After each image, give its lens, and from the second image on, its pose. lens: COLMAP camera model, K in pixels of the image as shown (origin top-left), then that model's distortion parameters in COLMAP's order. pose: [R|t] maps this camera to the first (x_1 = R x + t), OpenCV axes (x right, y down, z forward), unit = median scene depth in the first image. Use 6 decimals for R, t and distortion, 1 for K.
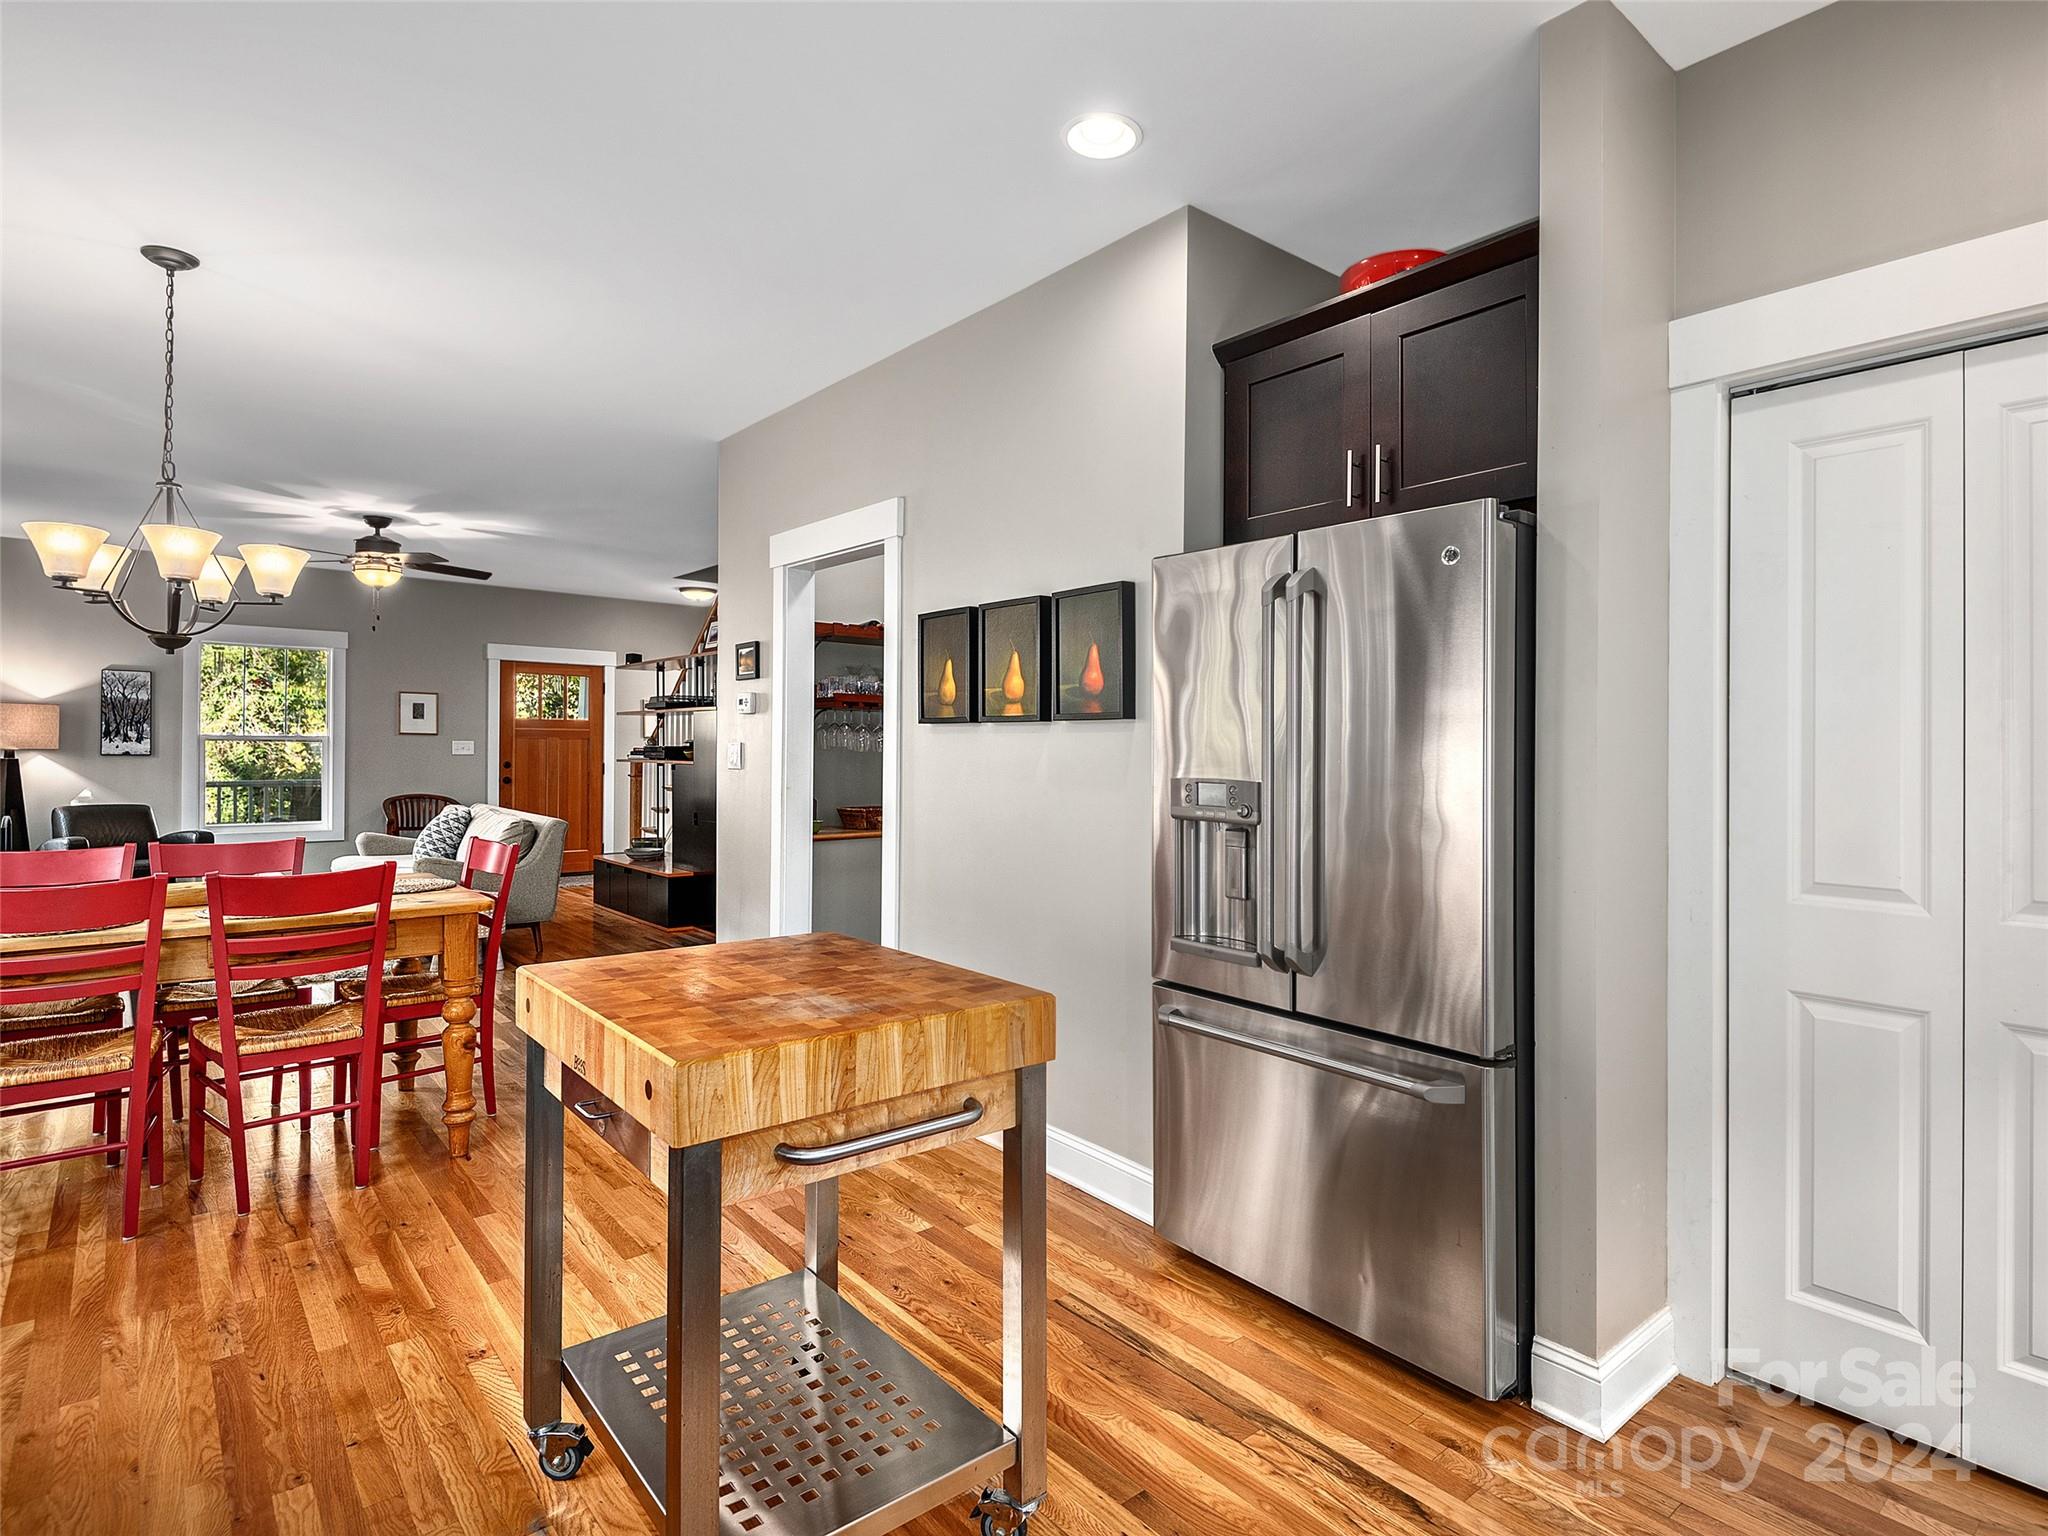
lens RADIAL K [[1073.6, 0, 1038.0], [0, 1073.6, 749.4], [0, 0, 1]] dist [0.024453, -0.015841]
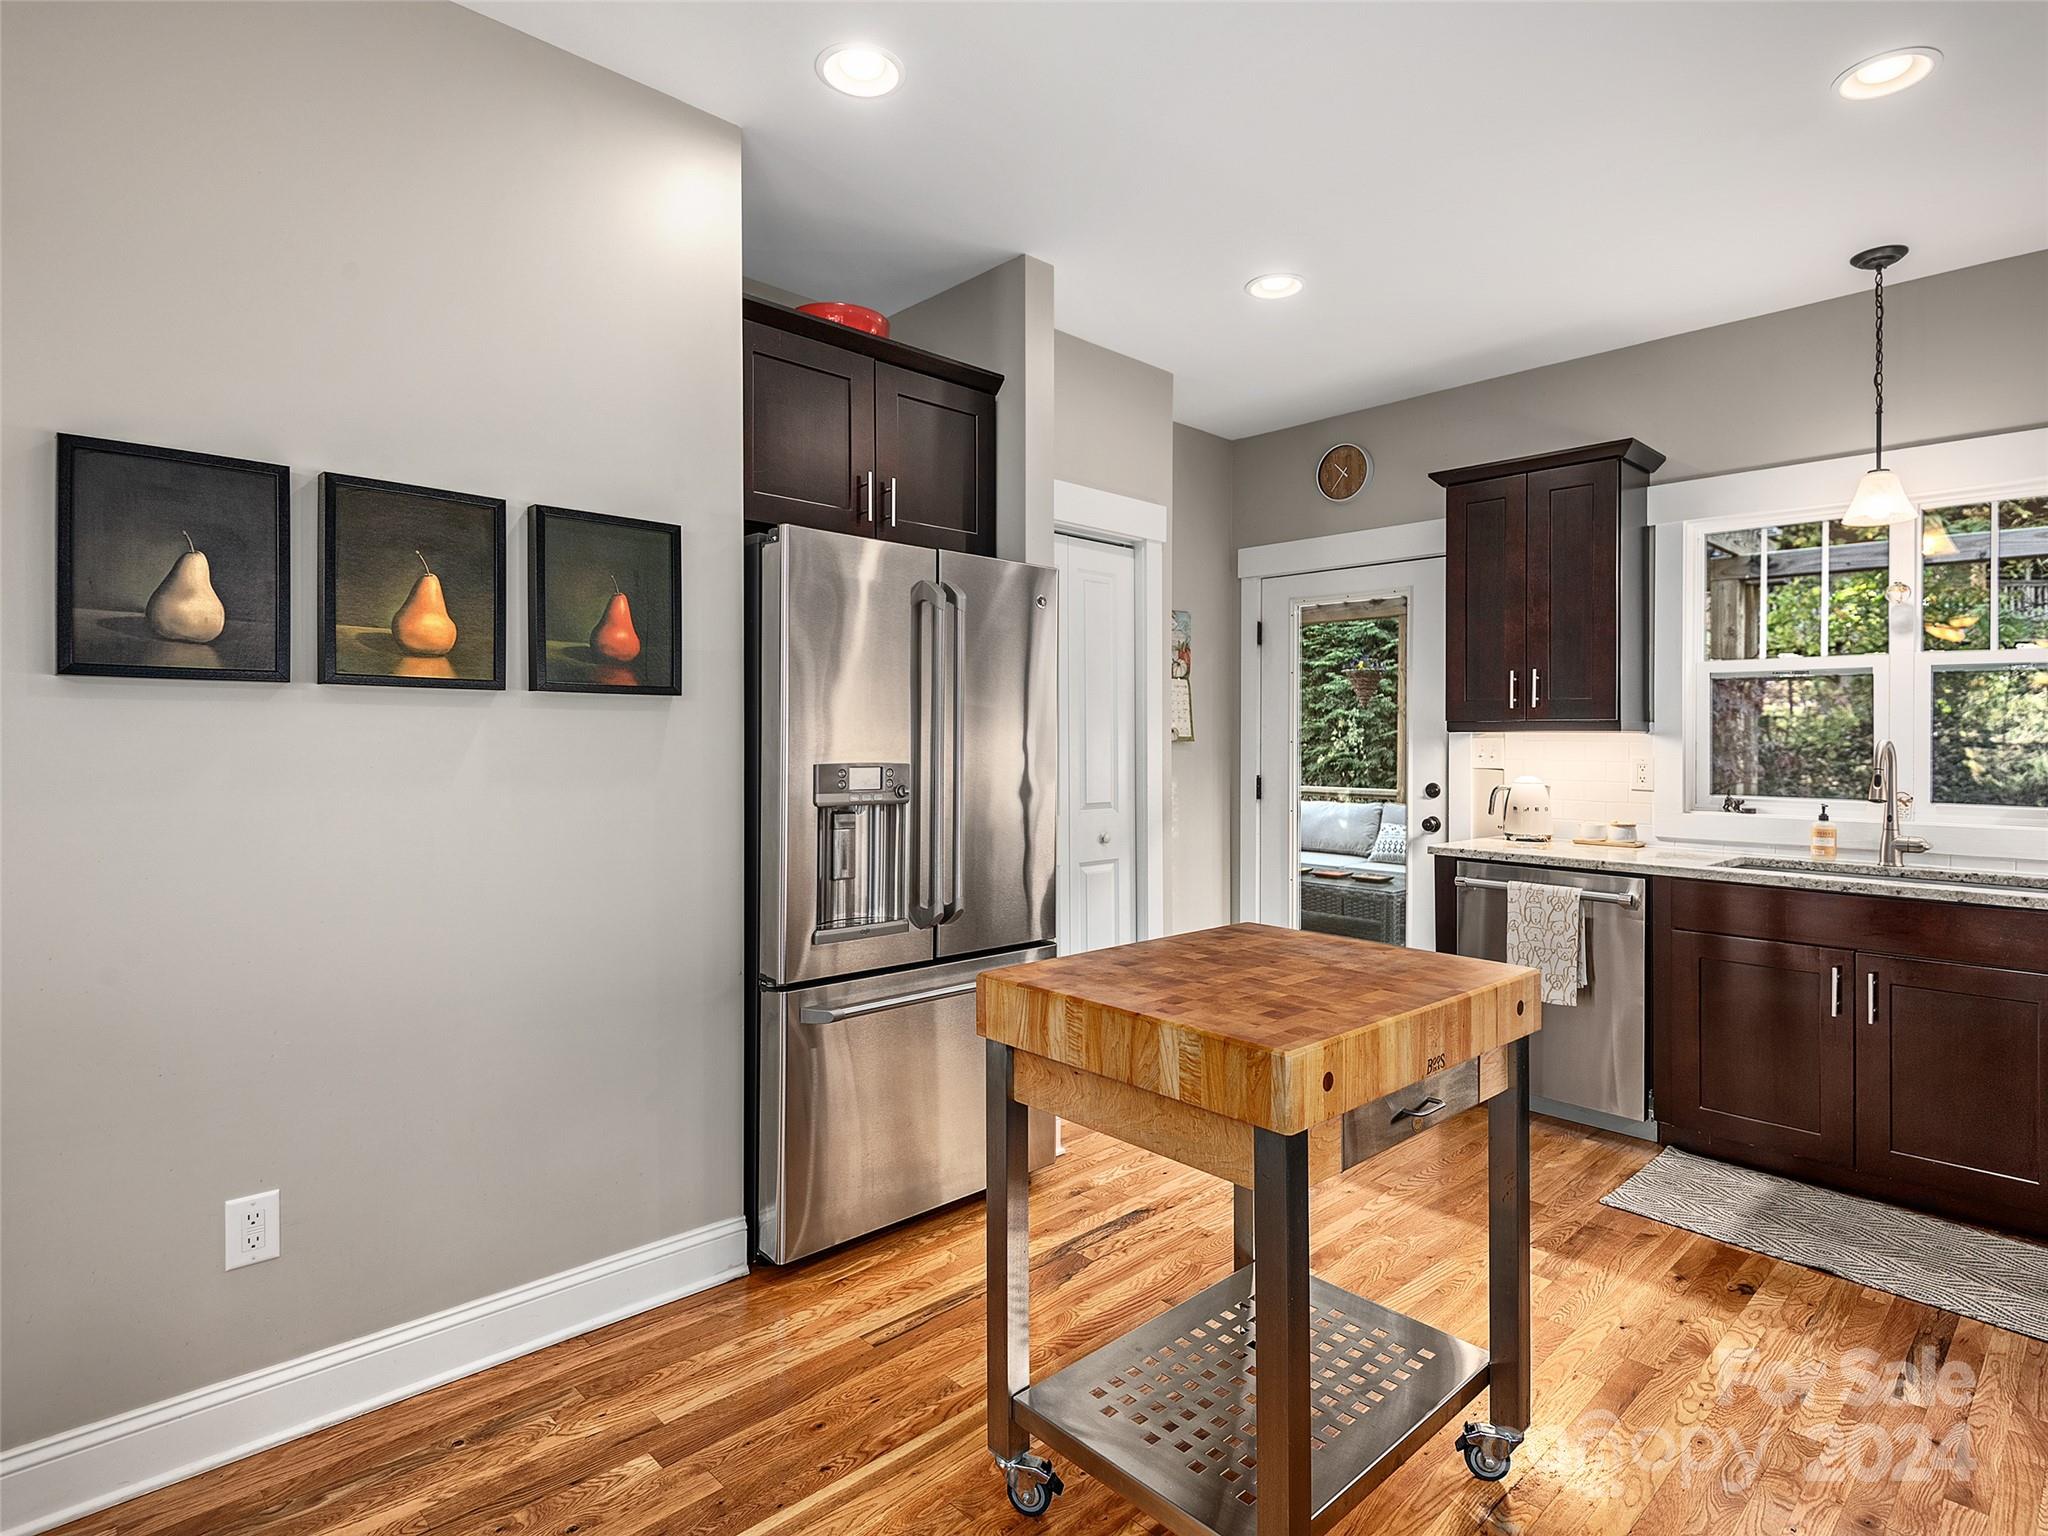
lens RADIAL K [[1073.6, 0, 1015.1], [0, 1073.6, 763.2], [0, 0, 1]] dist [0.024453, -0.015841]
pose [[-0.063910, -0.022818, 0.997695, -0.855728], [-0.001223, 0.999740, 0.022787, 0.003690], [-0.997955, 0.000236, -0.063921, 0.914317]]
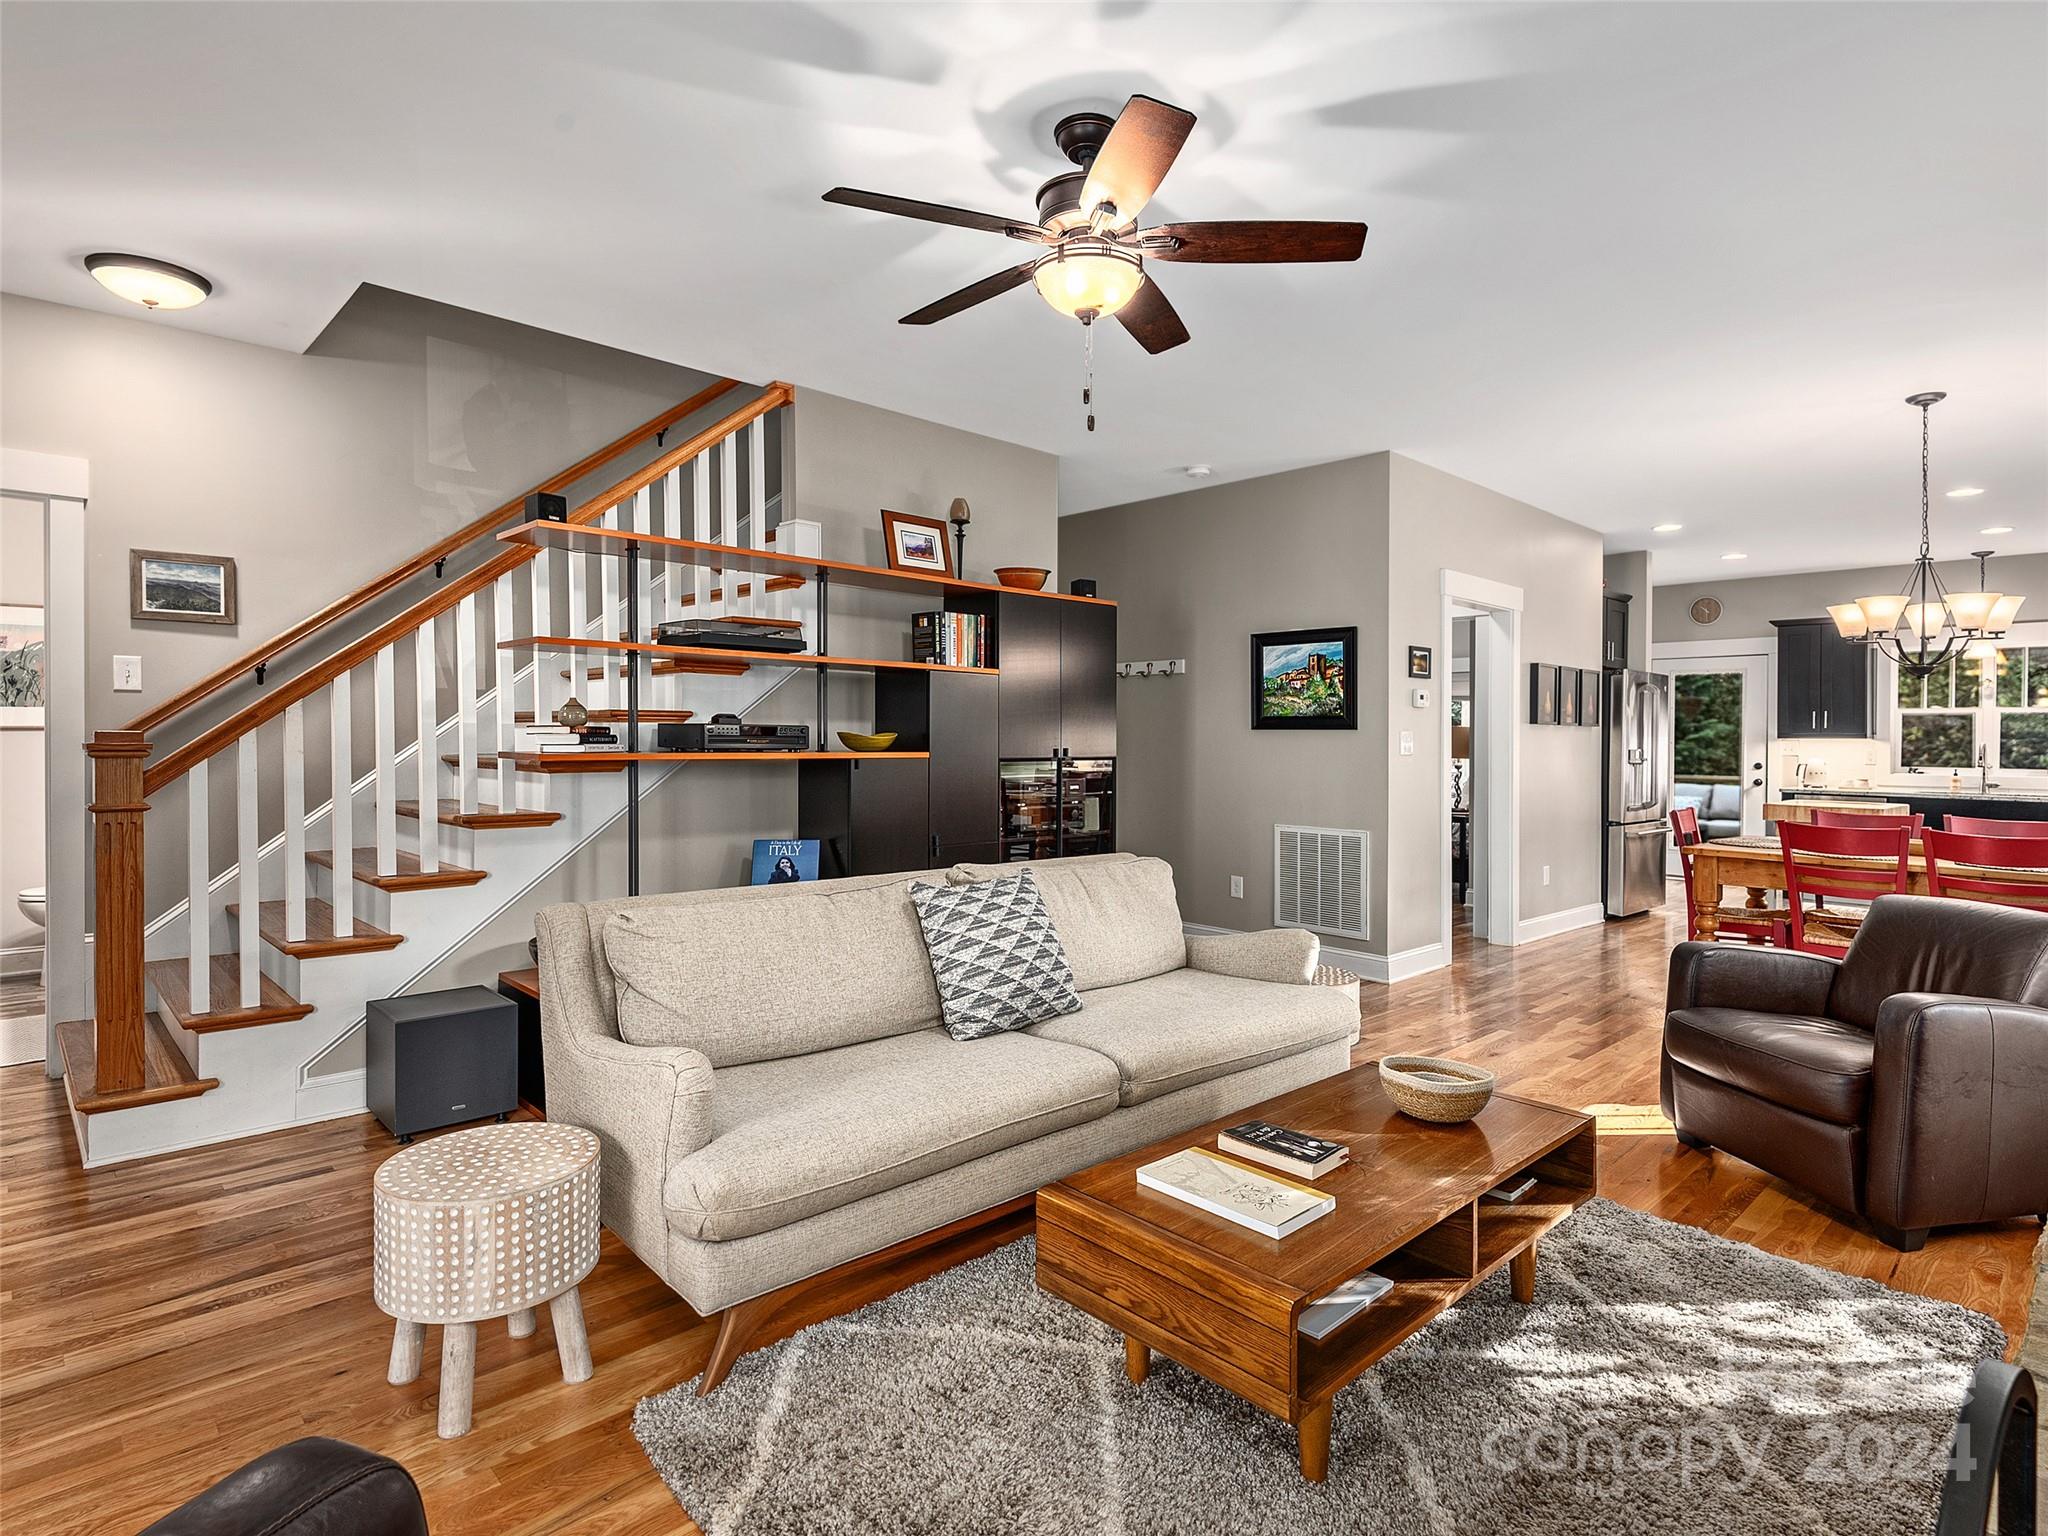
lens RADIAL K [[1073.6, 0, 1045.8], [0, 1073.6, 765.8], [0, 0, 1]] dist [0.024453, -0.015841]
pose [[-0.083359, -0.022892, 0.996257, -2.565853], [-0.011202, 0.999694, 0.022033, 0.031278], [-0.996457, -0.009324, -0.083589, 2.788802]]
